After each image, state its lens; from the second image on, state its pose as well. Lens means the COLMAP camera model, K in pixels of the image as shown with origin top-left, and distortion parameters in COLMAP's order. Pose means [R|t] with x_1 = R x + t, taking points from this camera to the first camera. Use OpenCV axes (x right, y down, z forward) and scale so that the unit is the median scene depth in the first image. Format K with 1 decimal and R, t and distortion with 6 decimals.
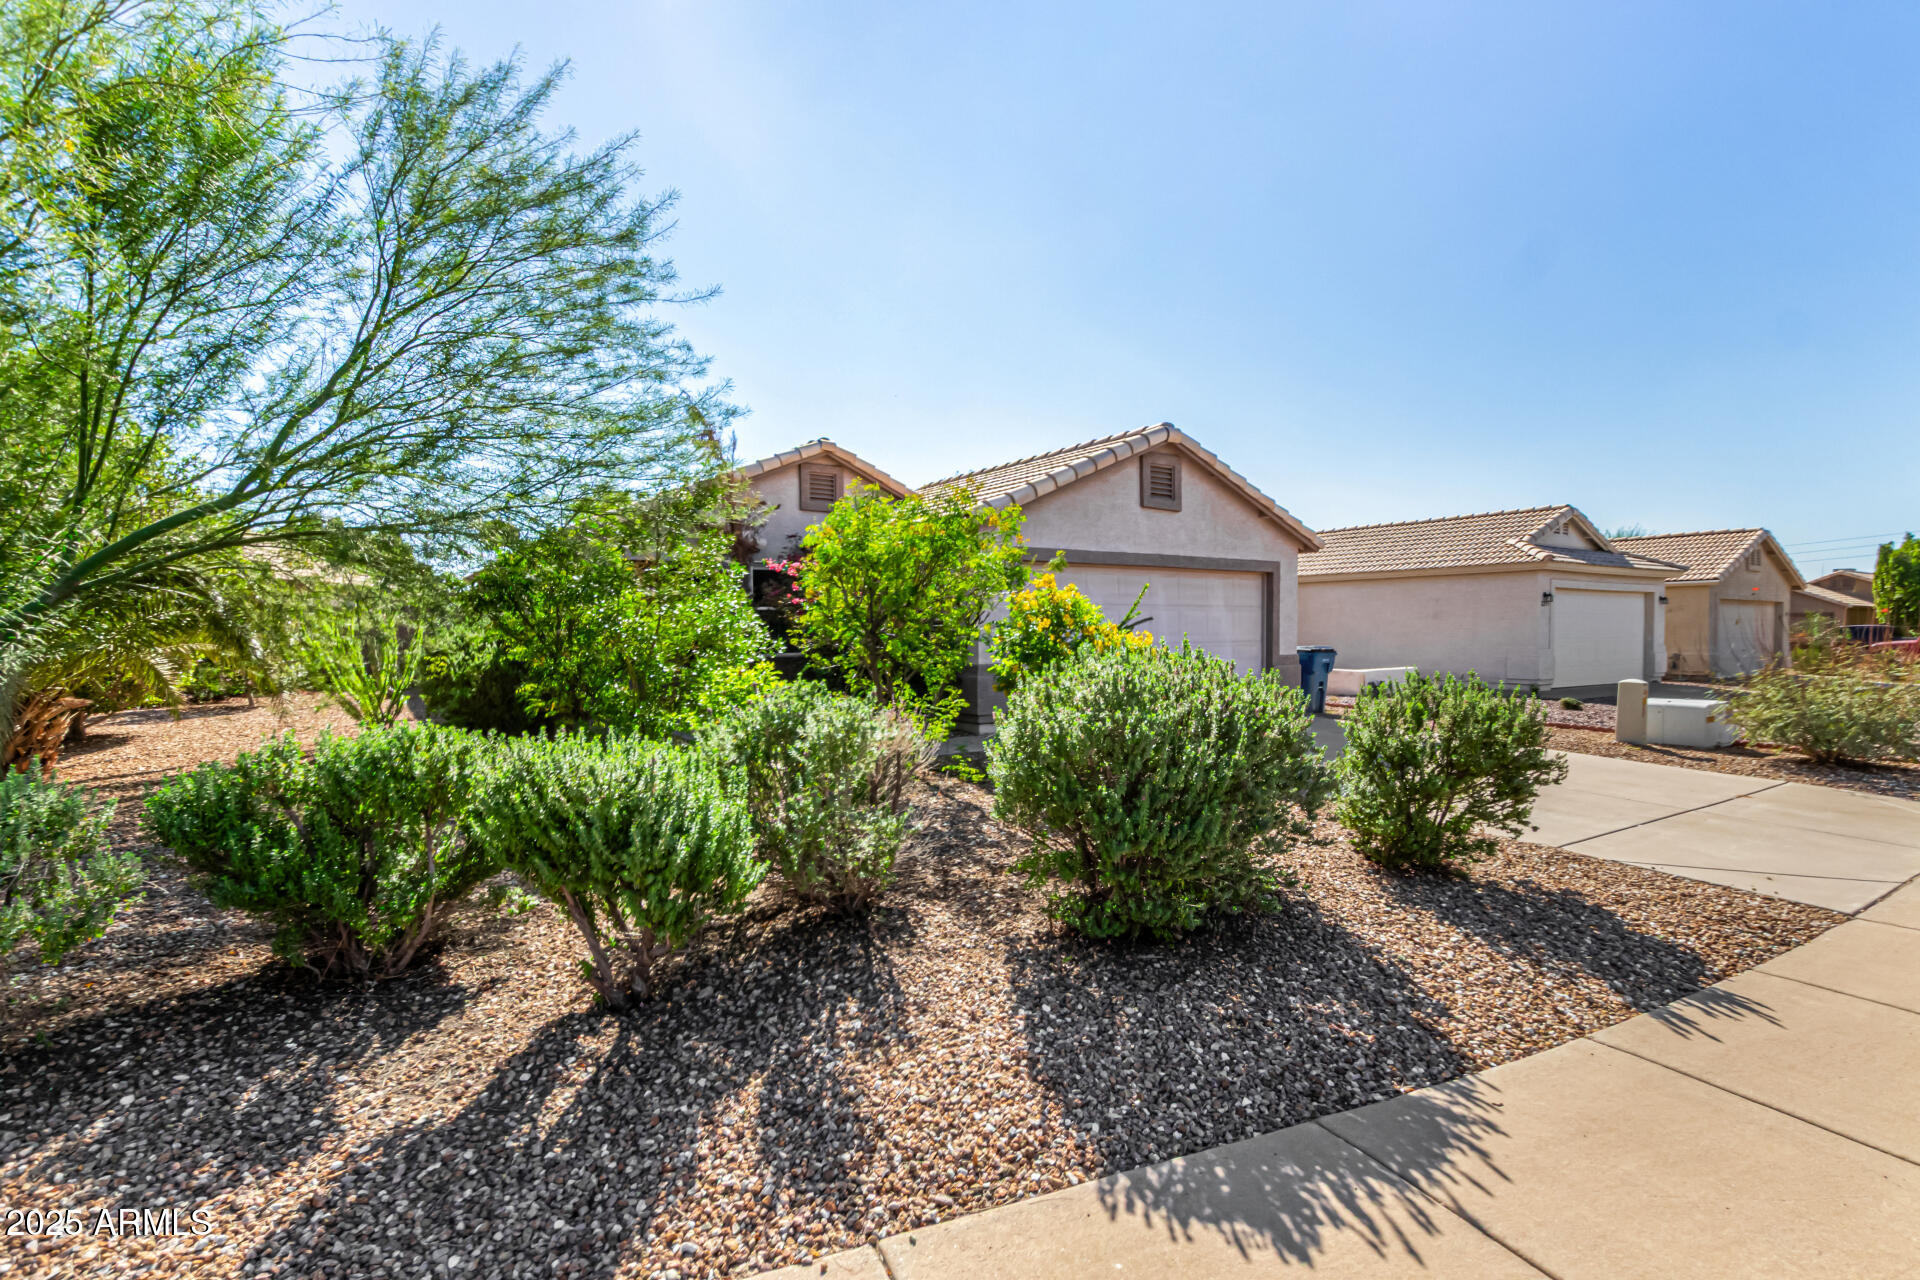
lens RADIAL K [[924.8, 0, 959.1], [0, 924.8, 646.7], [0, 0, 1]] dist [0.022656, -0.010334]
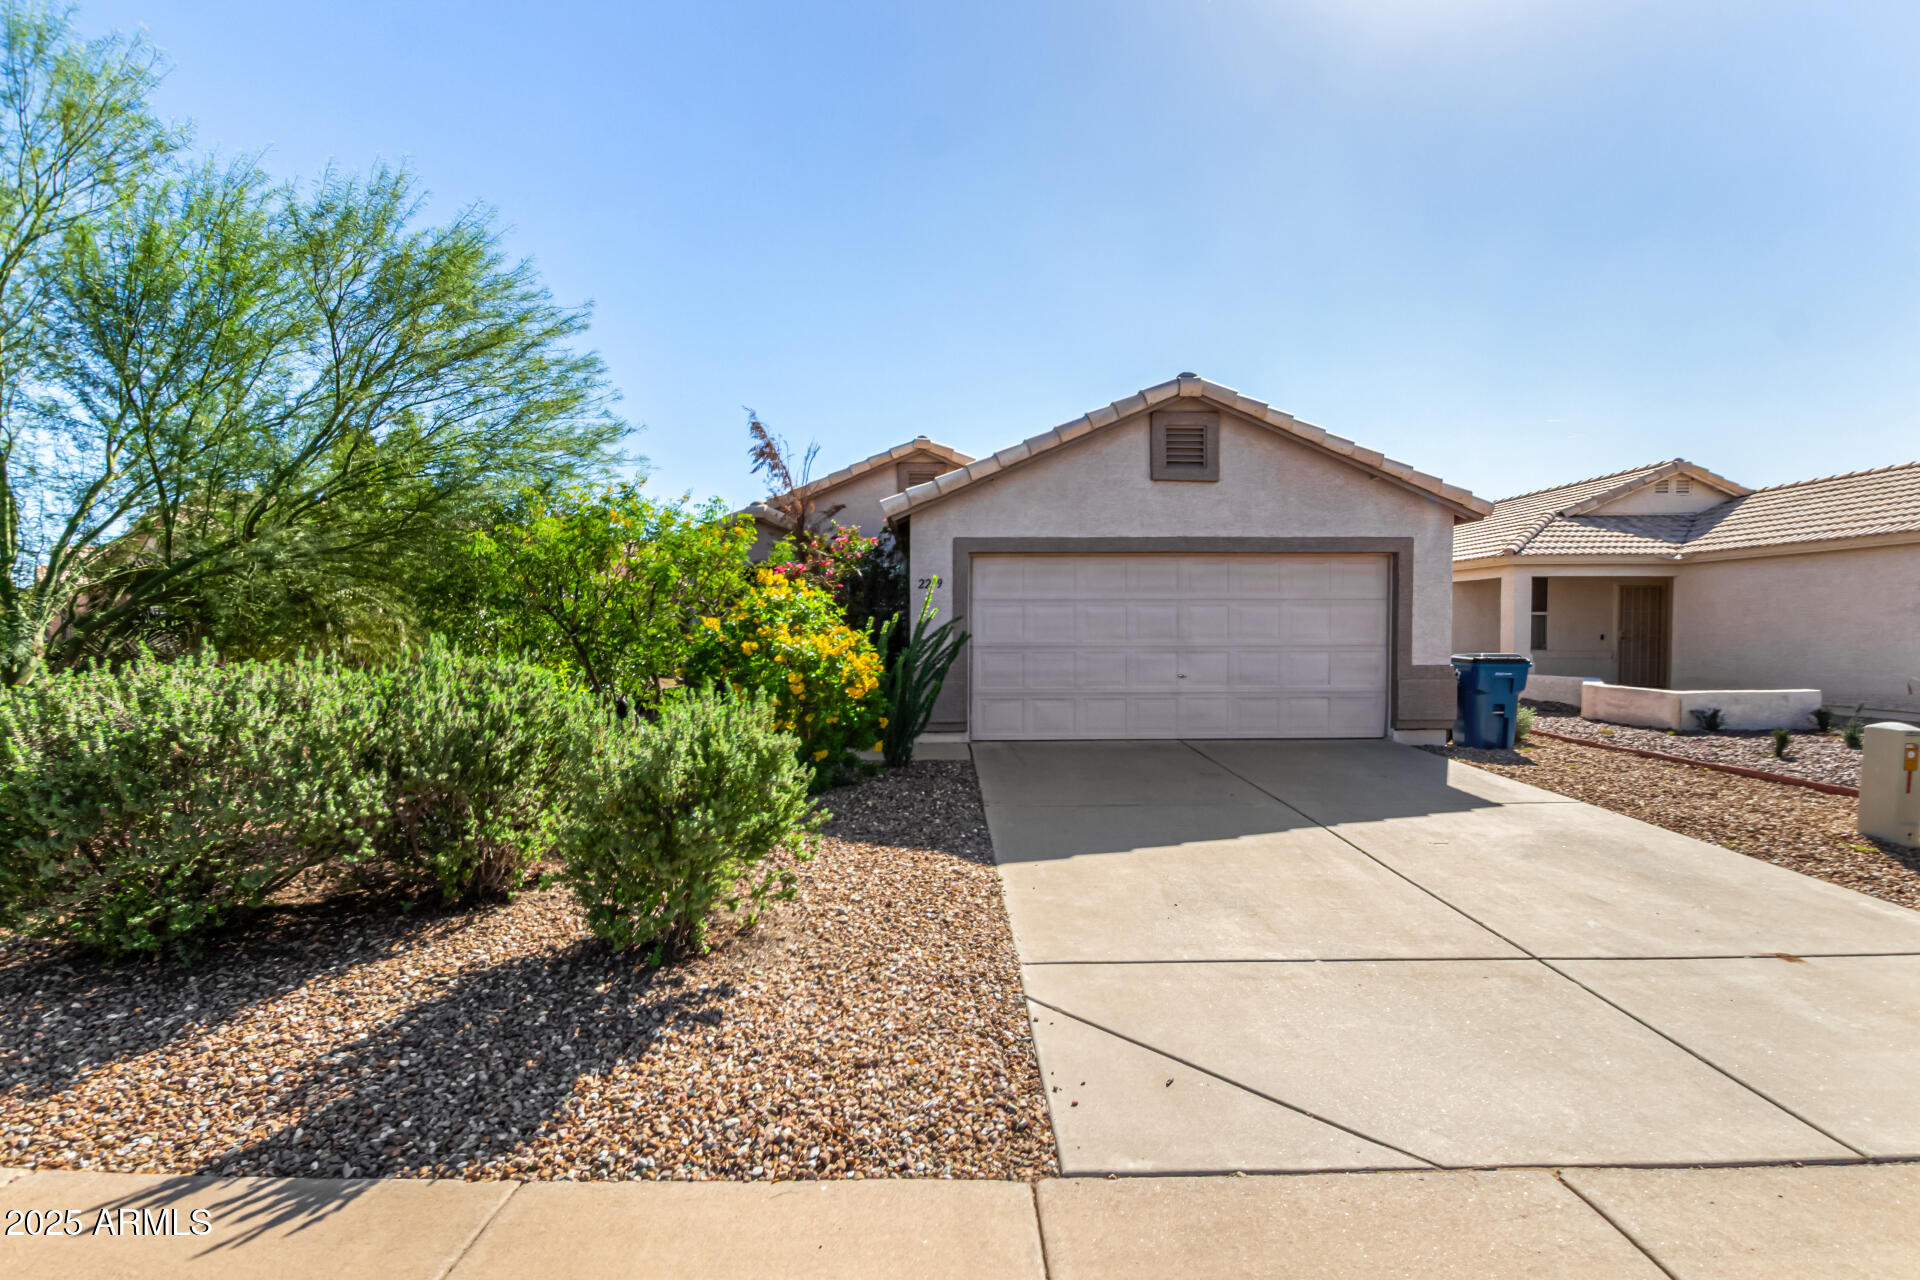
lens RADIAL K [[924.8, 0, 959.1], [0, 924.8, 646.7], [0, 0, 1]] dist [0.022656, -0.010334]
pose [[0.850945, 0.010479, -0.525151, 0.487716], [-0.010774, 0.999939, 0.002496, -0.003857], [0.525145, 0.003534, 0.851006, 0.215845]]
